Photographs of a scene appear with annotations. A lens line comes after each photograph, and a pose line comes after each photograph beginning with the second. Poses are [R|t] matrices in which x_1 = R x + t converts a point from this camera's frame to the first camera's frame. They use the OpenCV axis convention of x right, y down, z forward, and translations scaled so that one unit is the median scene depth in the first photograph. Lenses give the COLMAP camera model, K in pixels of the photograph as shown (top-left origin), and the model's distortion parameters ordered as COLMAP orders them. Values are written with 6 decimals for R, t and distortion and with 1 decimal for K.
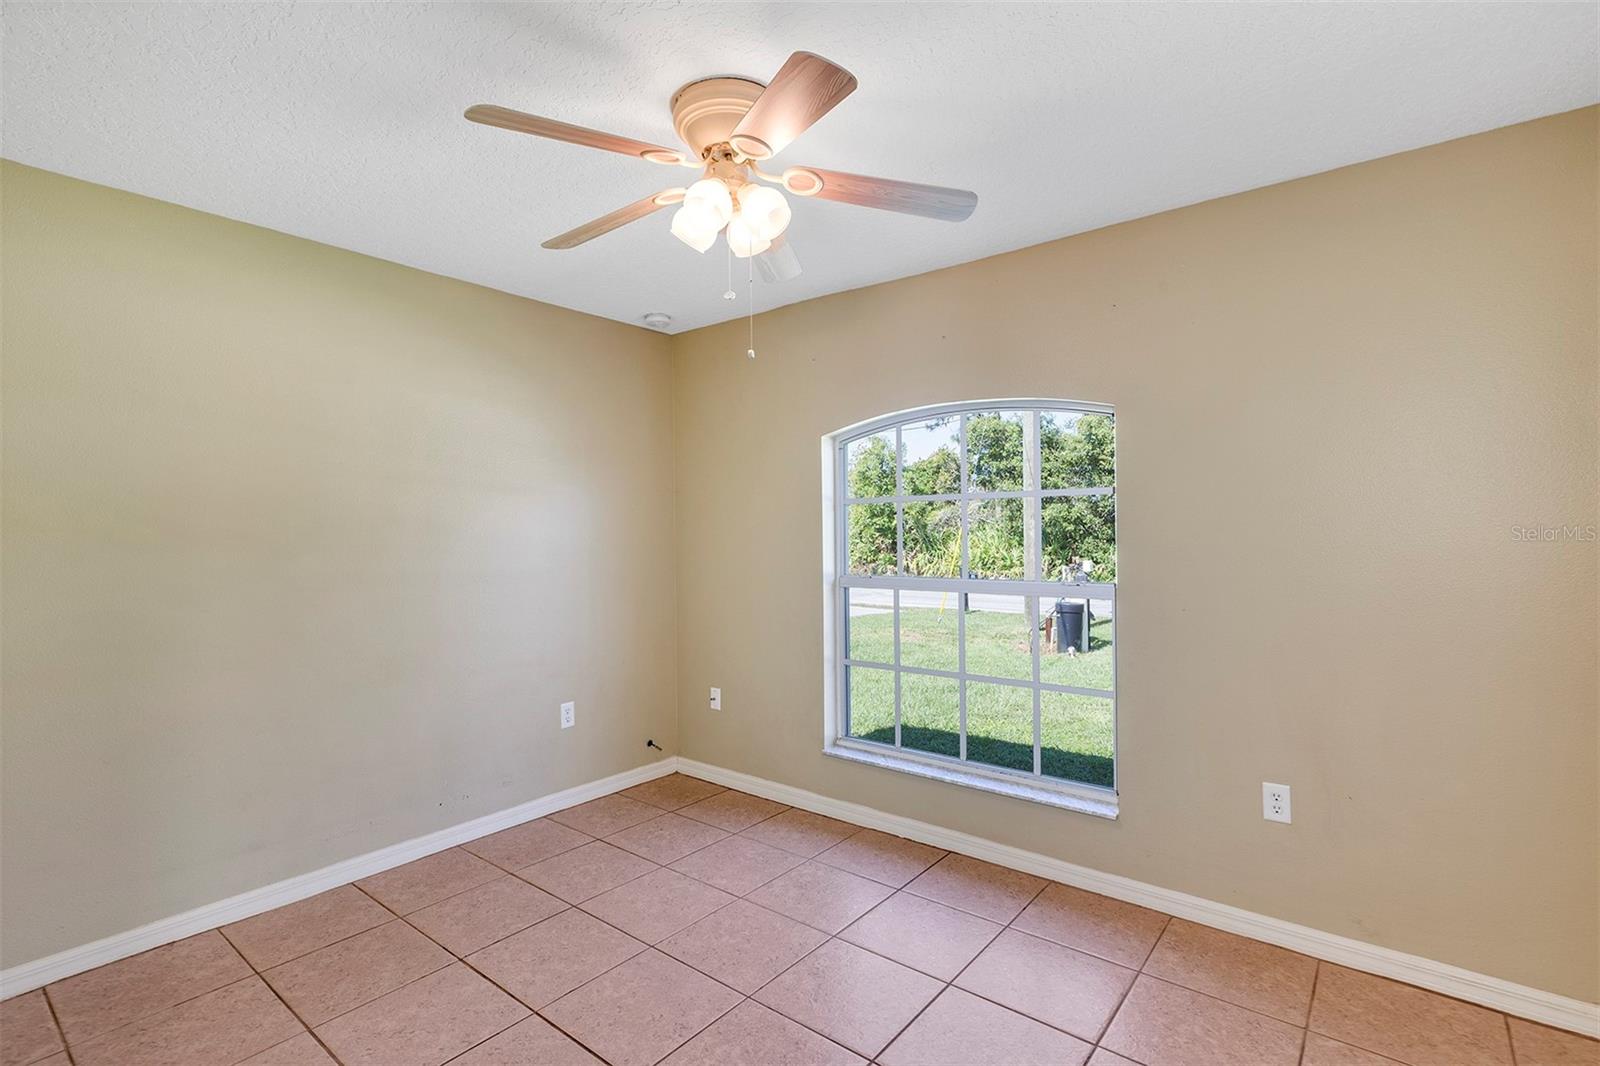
lens RADIAL K [[747.6, 0, 798.7], [0, 747.6, 531.1], [0, 0, 1]] dist [-0.003446, -0.000500]
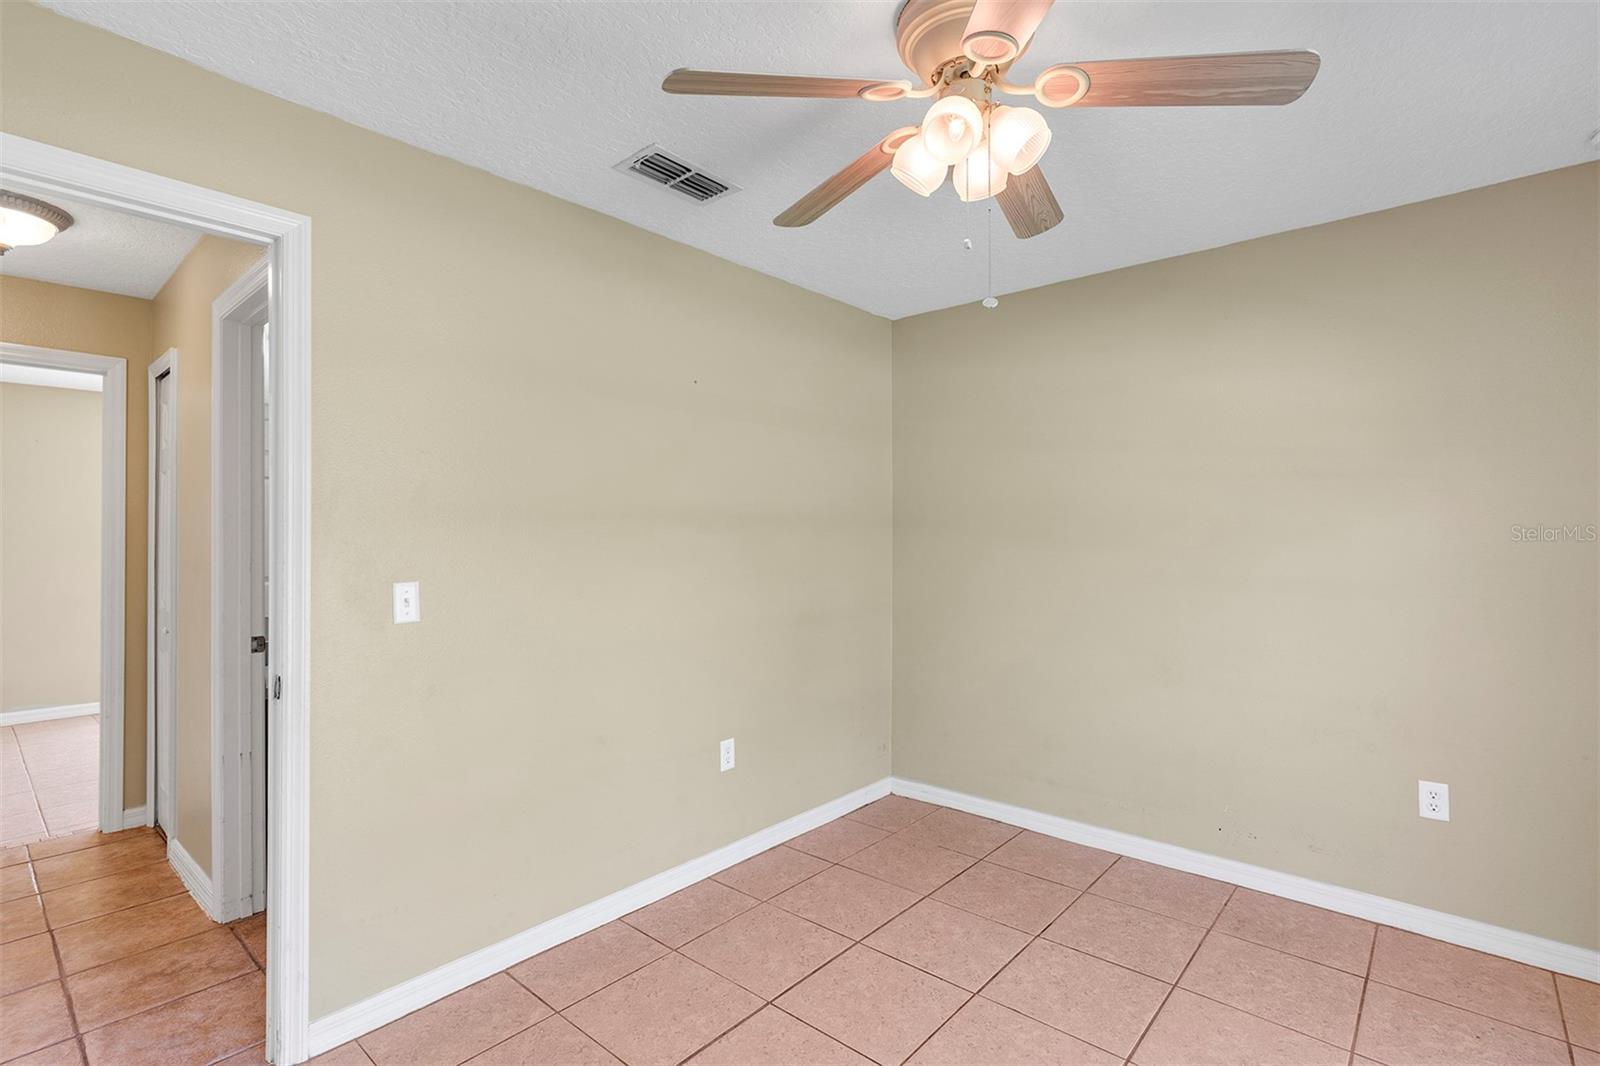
lens RADIAL K [[747.6, 0, 797.4], [0, 747.6, 532.2], [0, 0, 1]] dist [-0.003446, -0.000500]
pose [[-0.049611, -0.000557, -0.998768, 0.508804], [-0.000523, 1.000000, -0.000532, 0.004660], [0.998768, 0.000496, -0.049611, 0.592622]]
